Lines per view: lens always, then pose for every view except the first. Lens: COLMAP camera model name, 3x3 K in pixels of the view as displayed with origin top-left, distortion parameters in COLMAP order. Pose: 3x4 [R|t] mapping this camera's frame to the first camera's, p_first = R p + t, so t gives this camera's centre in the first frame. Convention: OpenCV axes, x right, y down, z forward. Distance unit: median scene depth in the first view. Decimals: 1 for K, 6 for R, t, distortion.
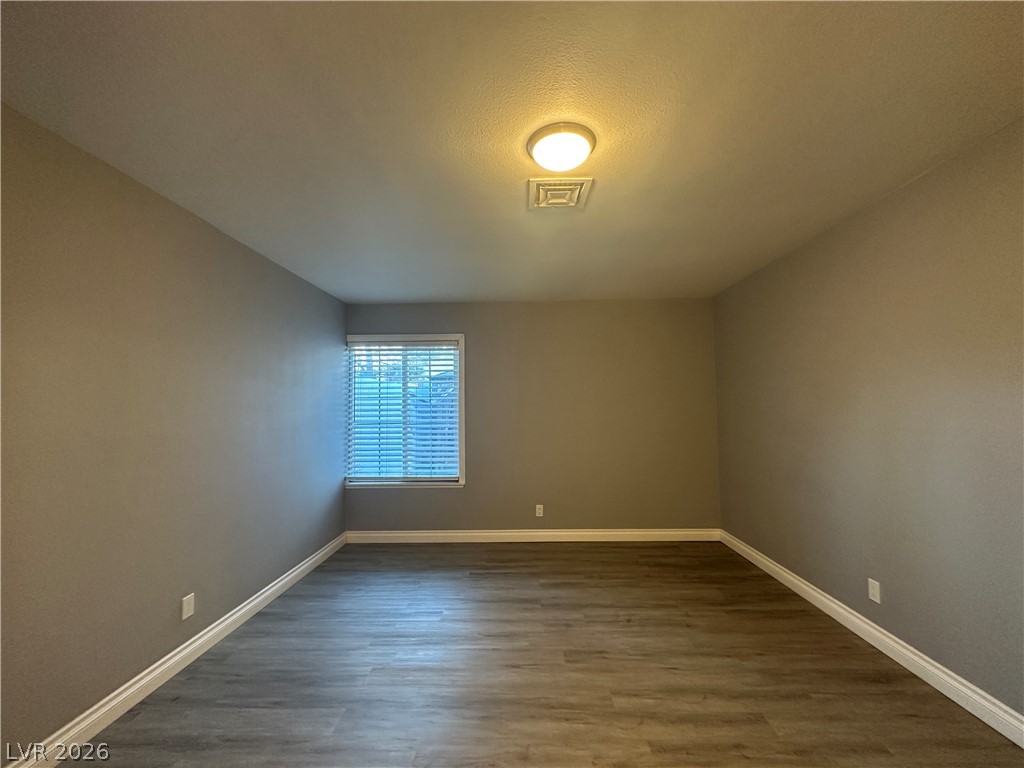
lens RADIAL K [[406.5, 0, 510.4], [0, 406.5, 389.8], [0, 0, 1]] dist [0.000005, -0.000335]
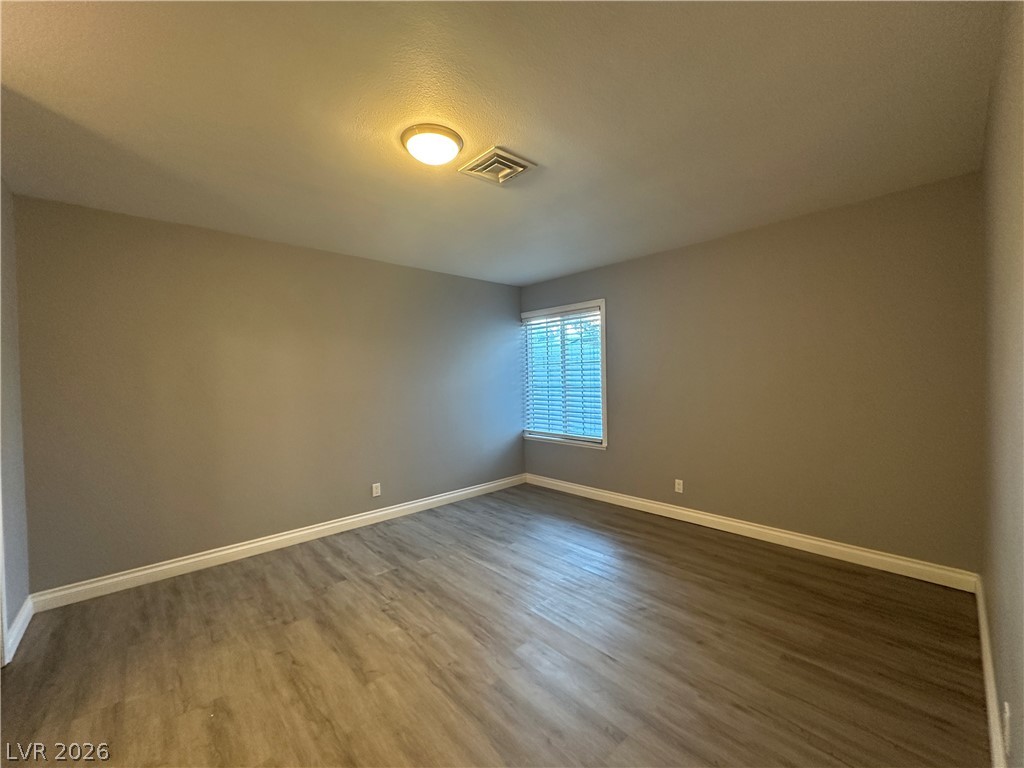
lens RADIAL K [[406.5, 0, 511.5], [0, 406.5, 387.8], [0, 0, 1]] dist [0.000005, -0.000335]
pose [[0.693877, 0.014064, -0.719956, 0.473316], [0.045803, 0.996923, 0.063618, 0.008161], [0.718636, -0.077119, 0.691097, 0.137940]]
